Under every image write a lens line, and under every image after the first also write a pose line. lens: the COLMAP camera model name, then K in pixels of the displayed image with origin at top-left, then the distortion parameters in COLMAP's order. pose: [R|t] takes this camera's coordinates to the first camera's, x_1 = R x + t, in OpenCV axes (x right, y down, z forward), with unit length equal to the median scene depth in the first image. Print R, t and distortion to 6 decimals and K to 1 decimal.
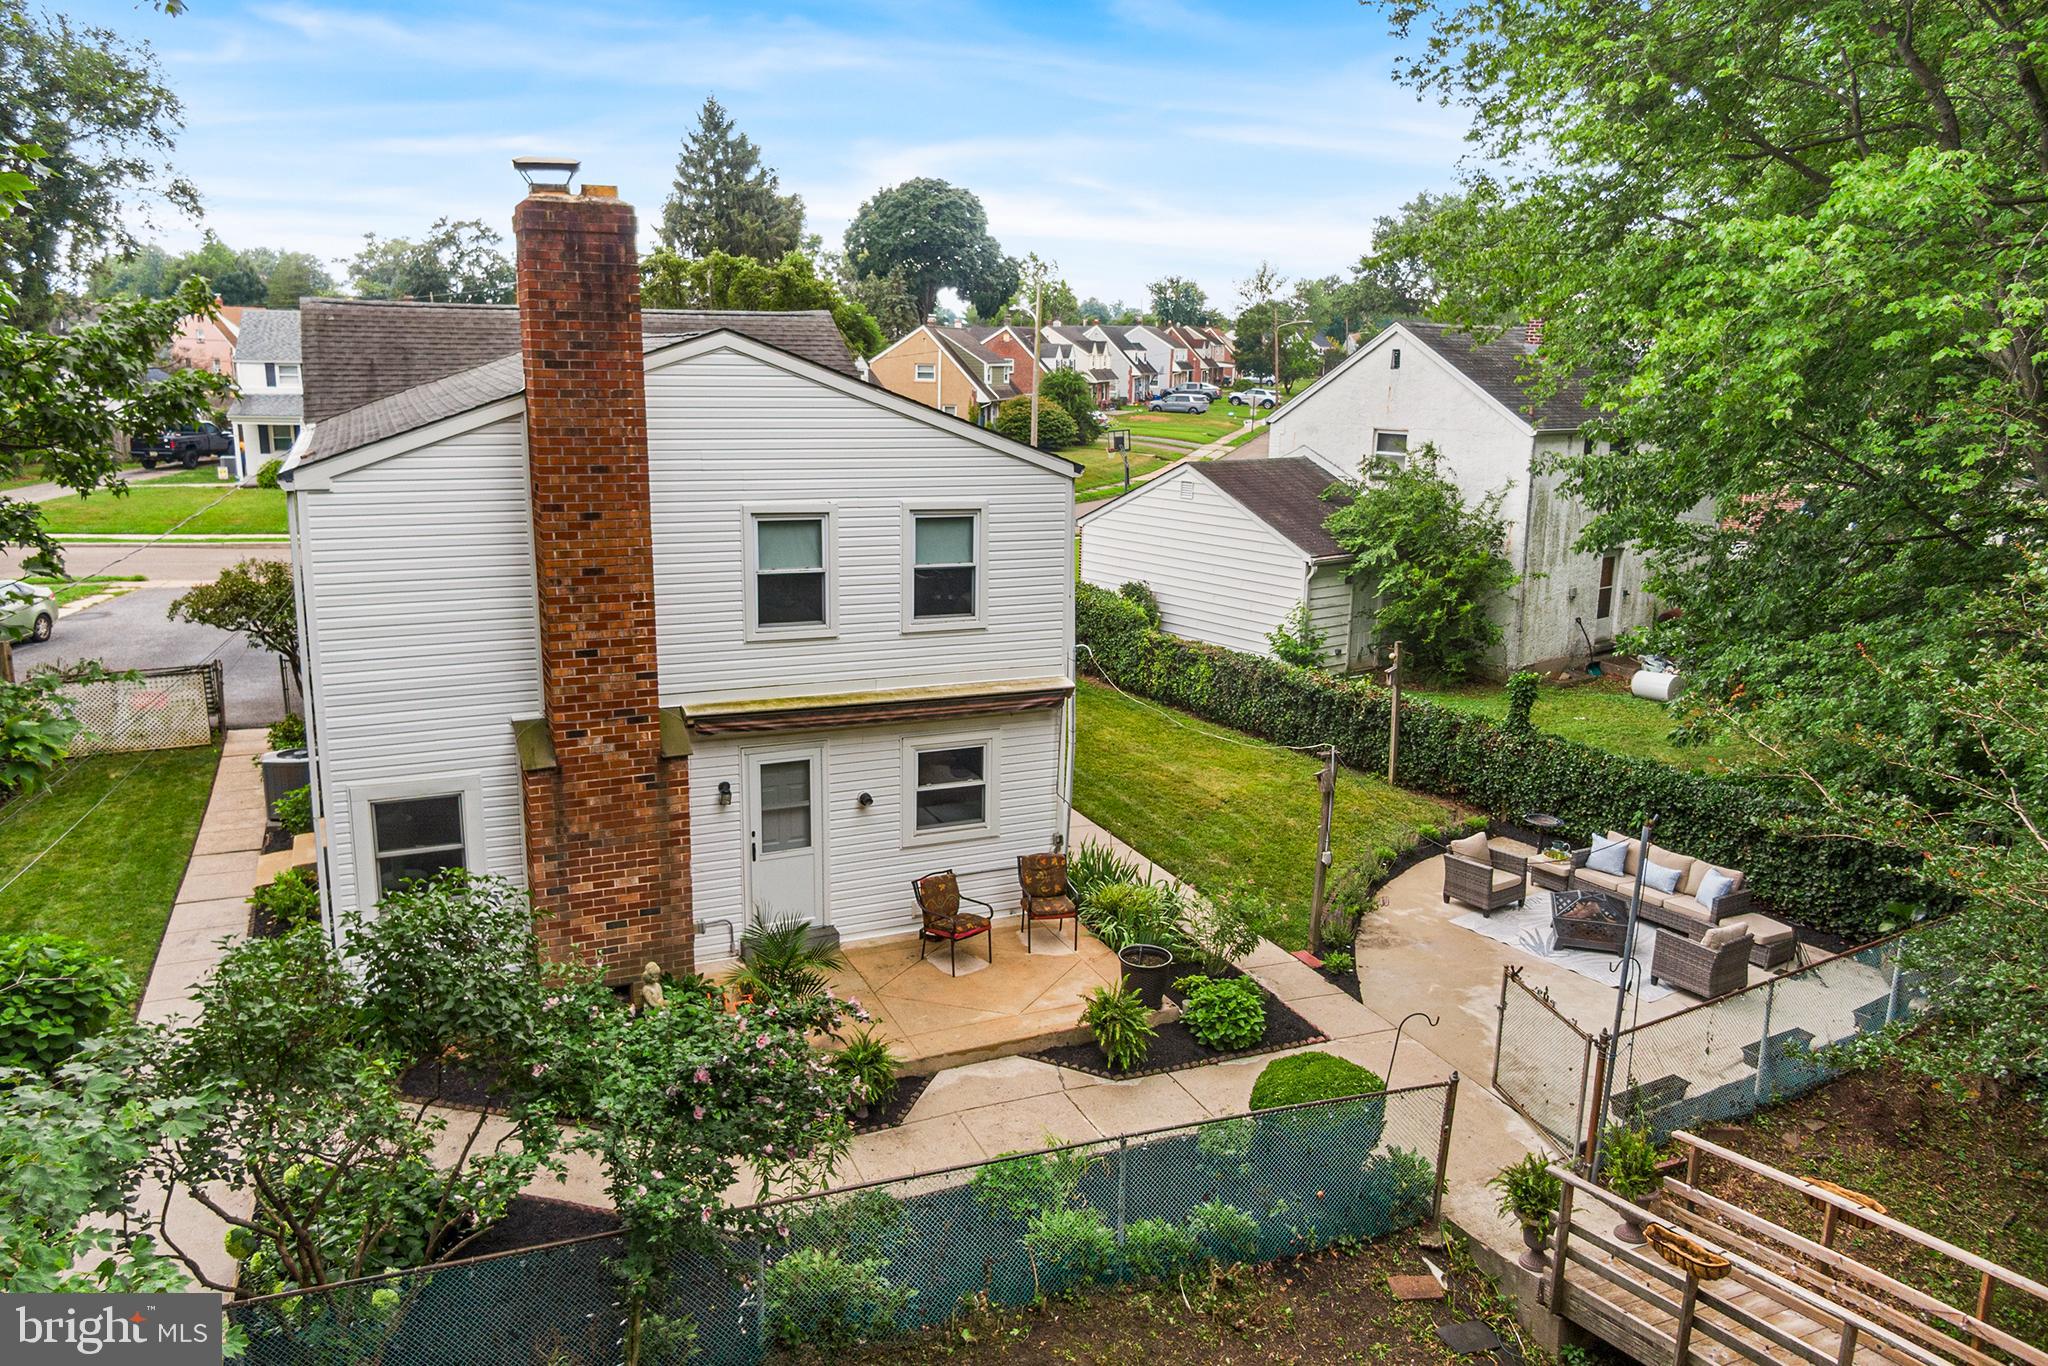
lens RADIAL K [[1442.0, 0, 1018.6], [0, 1442.0, 668.2], [0, 0, 1]] dist [0.035249, -0.059002]
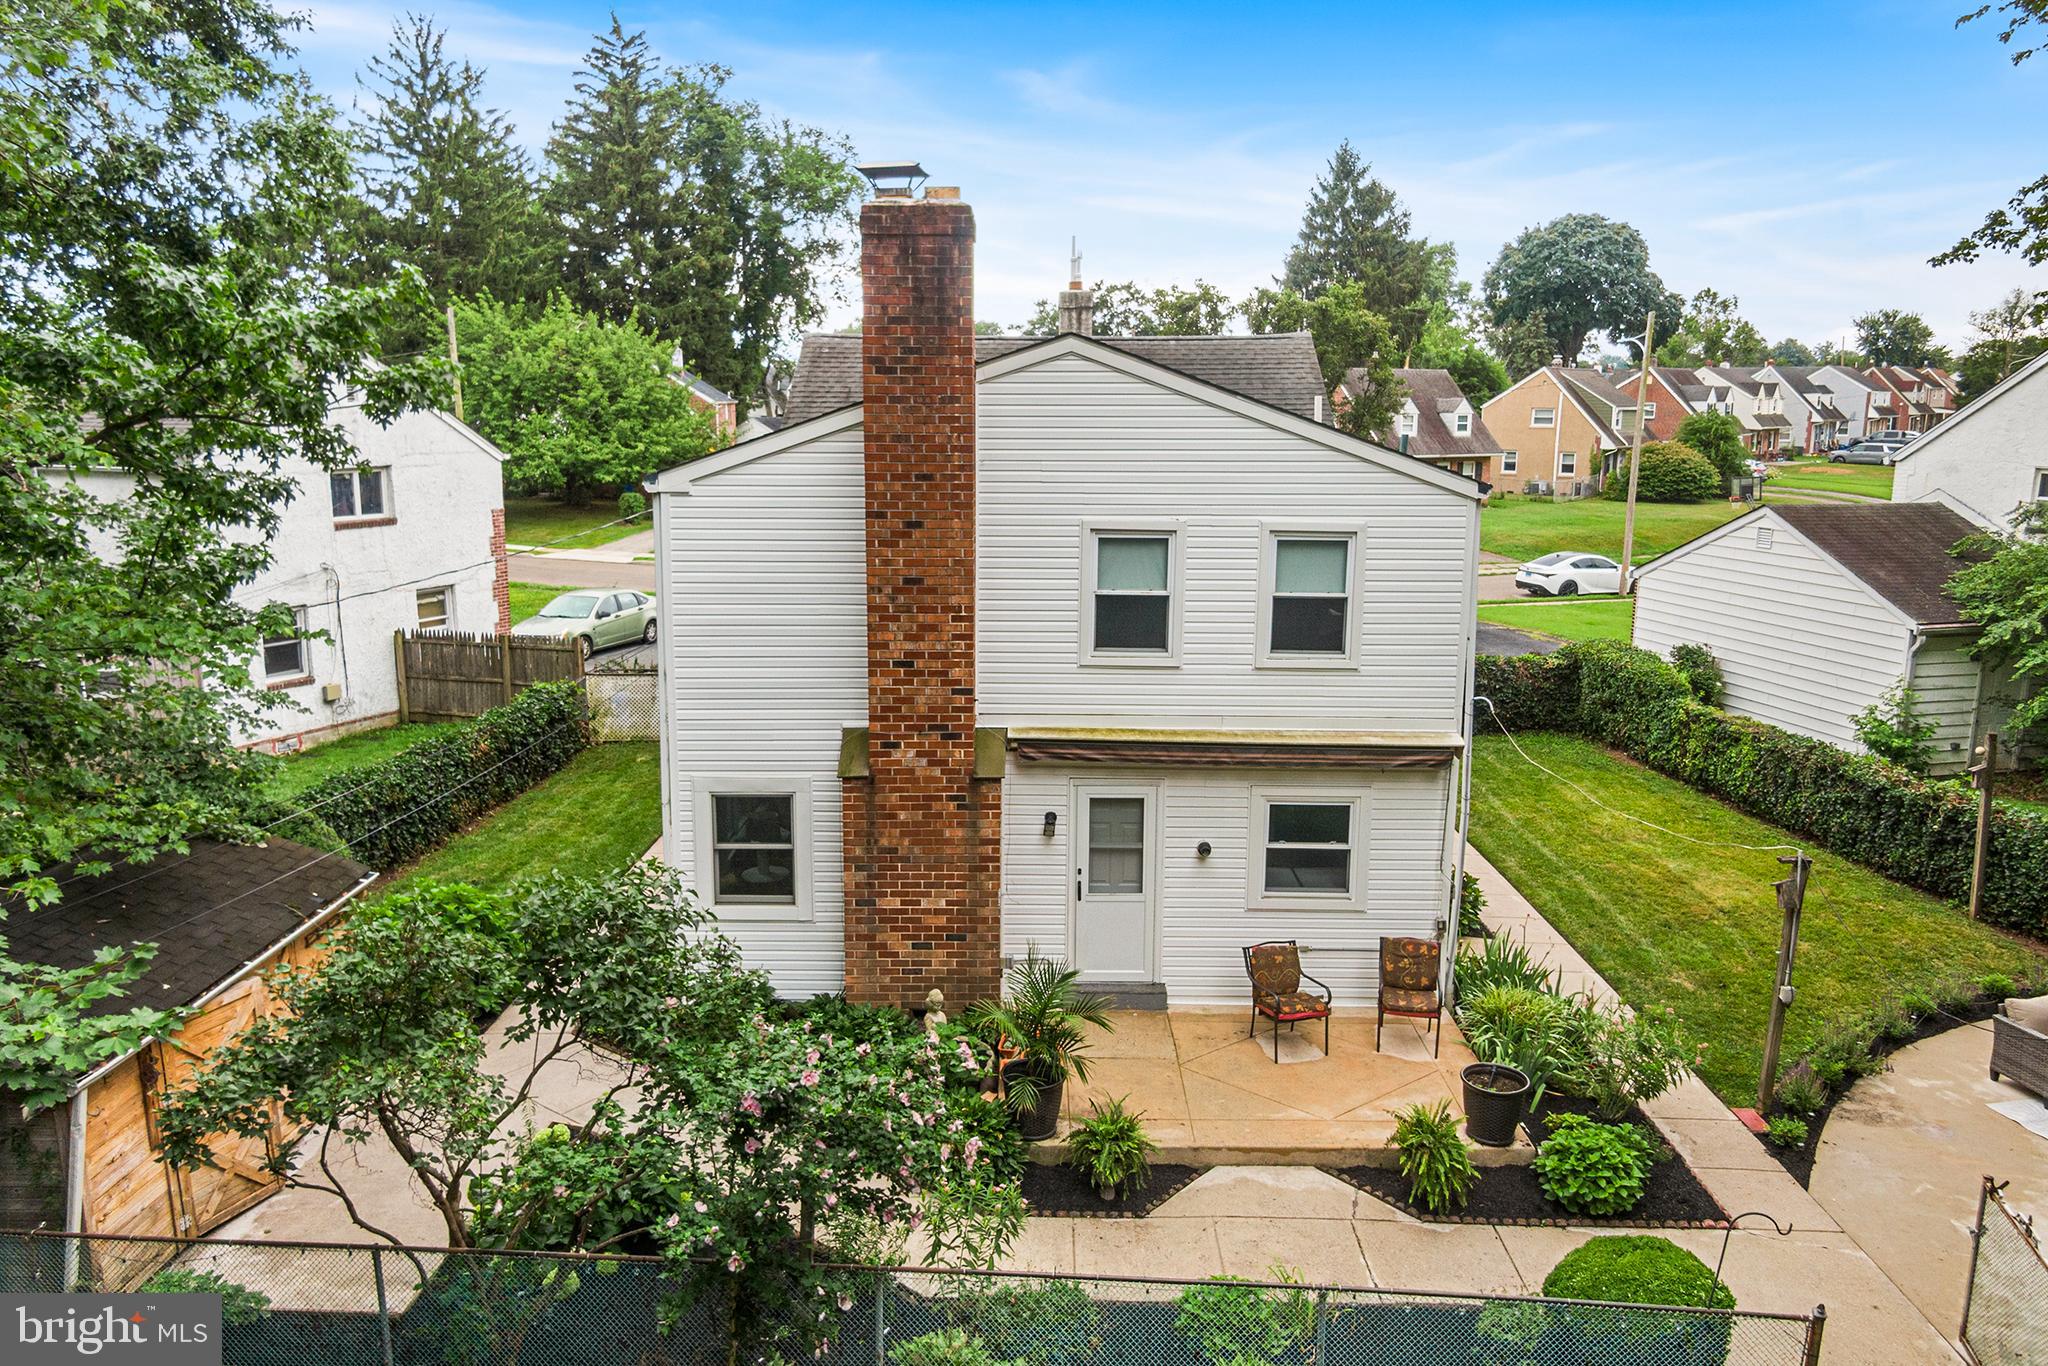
lens RADIAL K [[1452.6, 0, 1025.1], [0, 1452.6, 672.4], [0, 0, 1]] dist [0.042082, -0.078899]
pose [[0.908952, 0.063928, -0.411970, 0.161505], [-0.078619, 0.996728, -0.018791, 0.006560], [0.409420, 0.049469, 0.911004, 0.118687]]
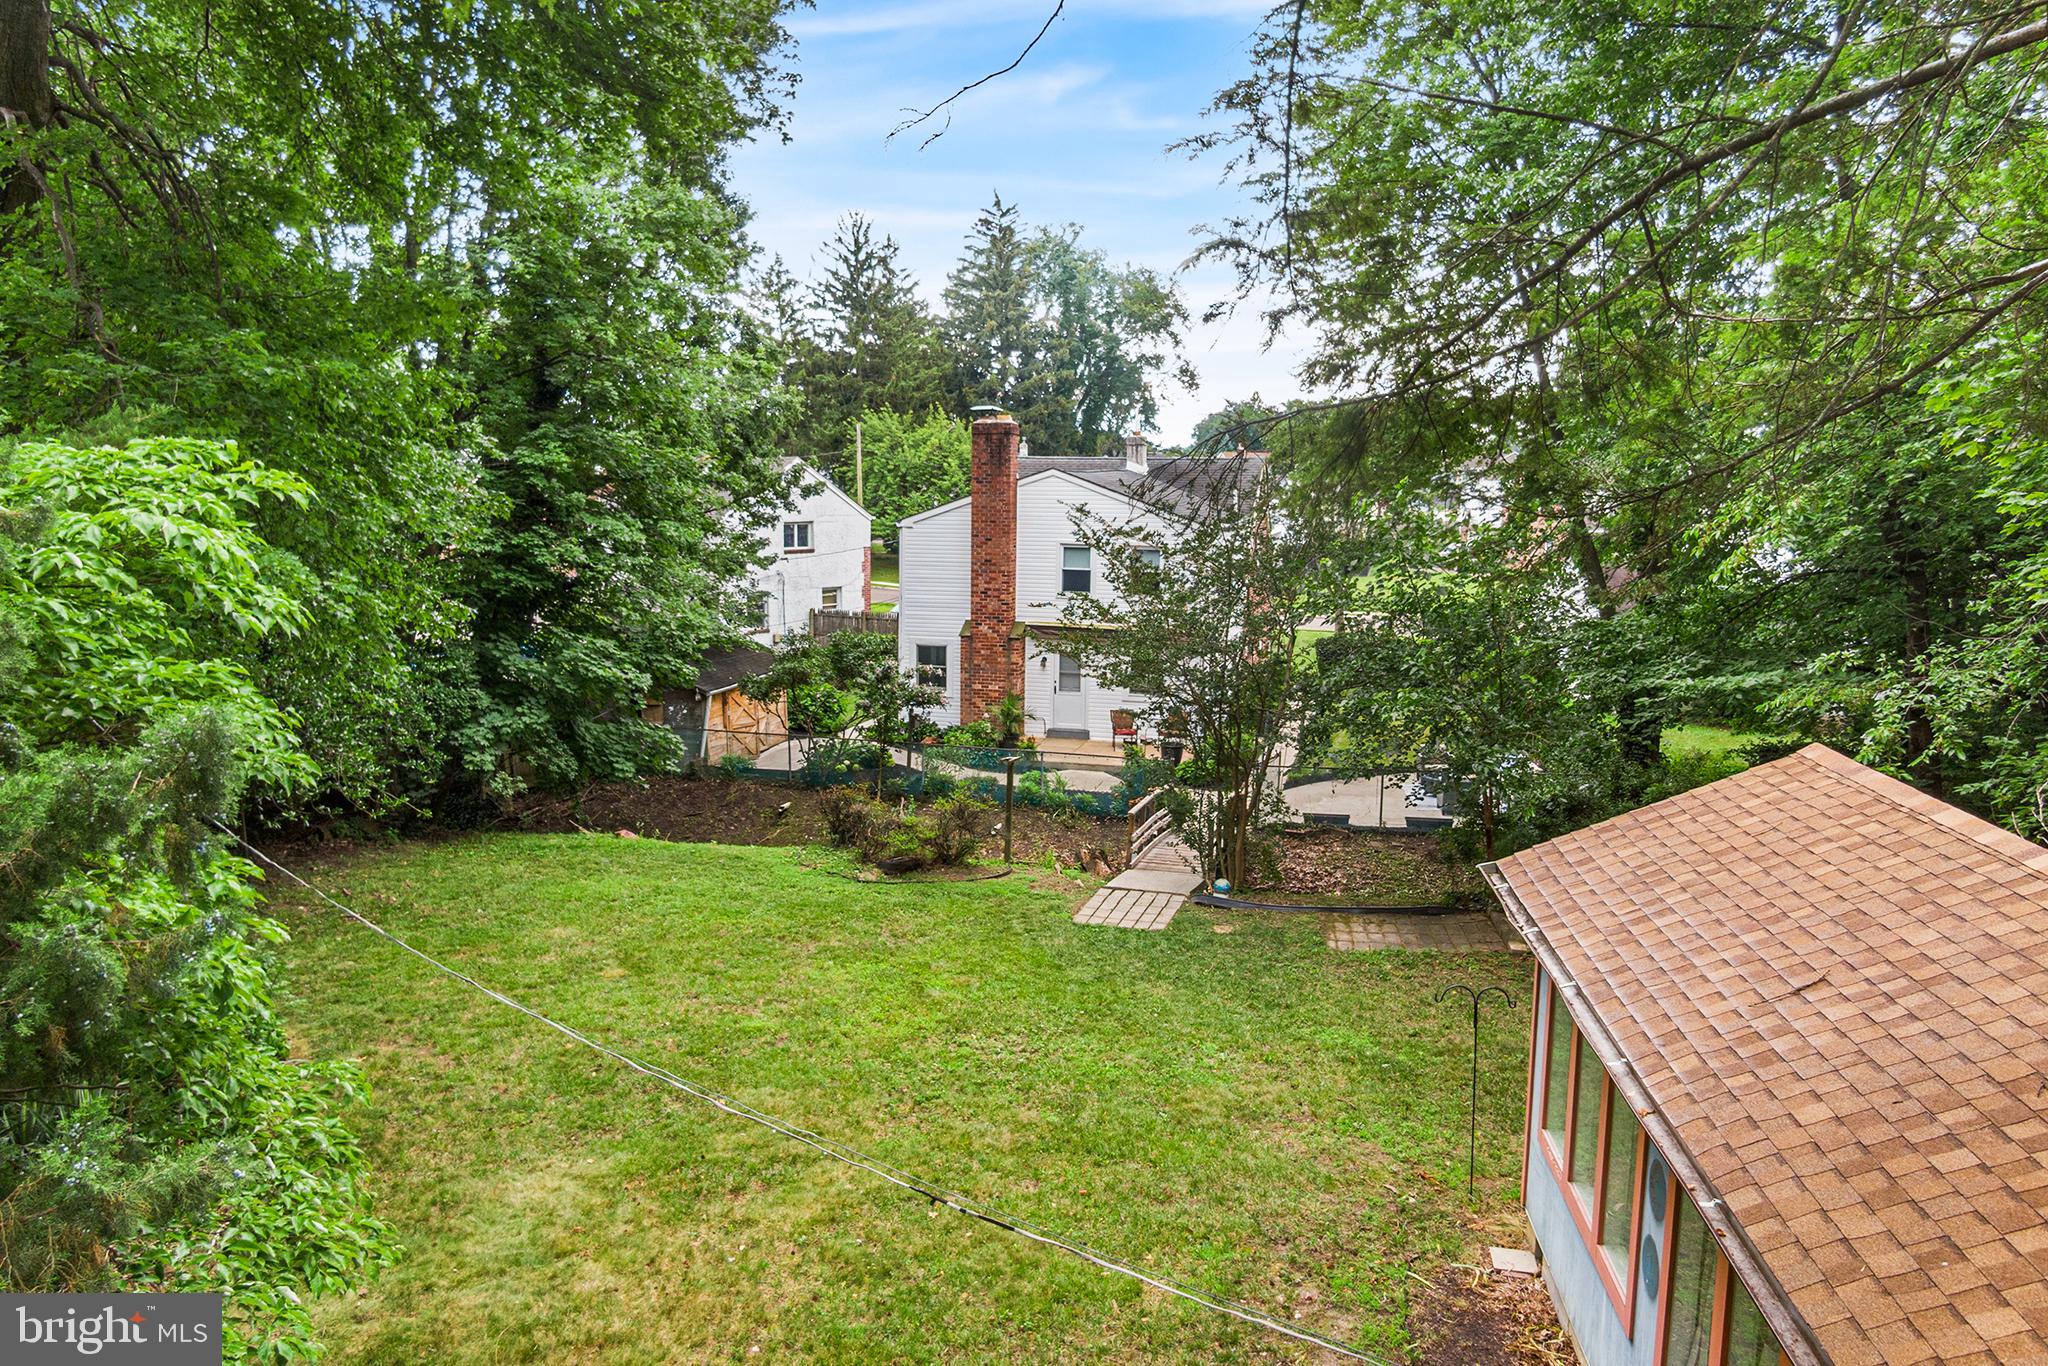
lens RADIAL K [[1452.6, 0, 1025.1], [0, 1452.6, 672.4], [0, 0, 1]] dist [0.042082, -0.078899]
pose [[0.765265, 0.078231, -0.638944, 1.254919], [-0.135847, 0.989860, -0.041508, 0.201080], [0.629218, 0.118563, 0.768133, -0.817846]]
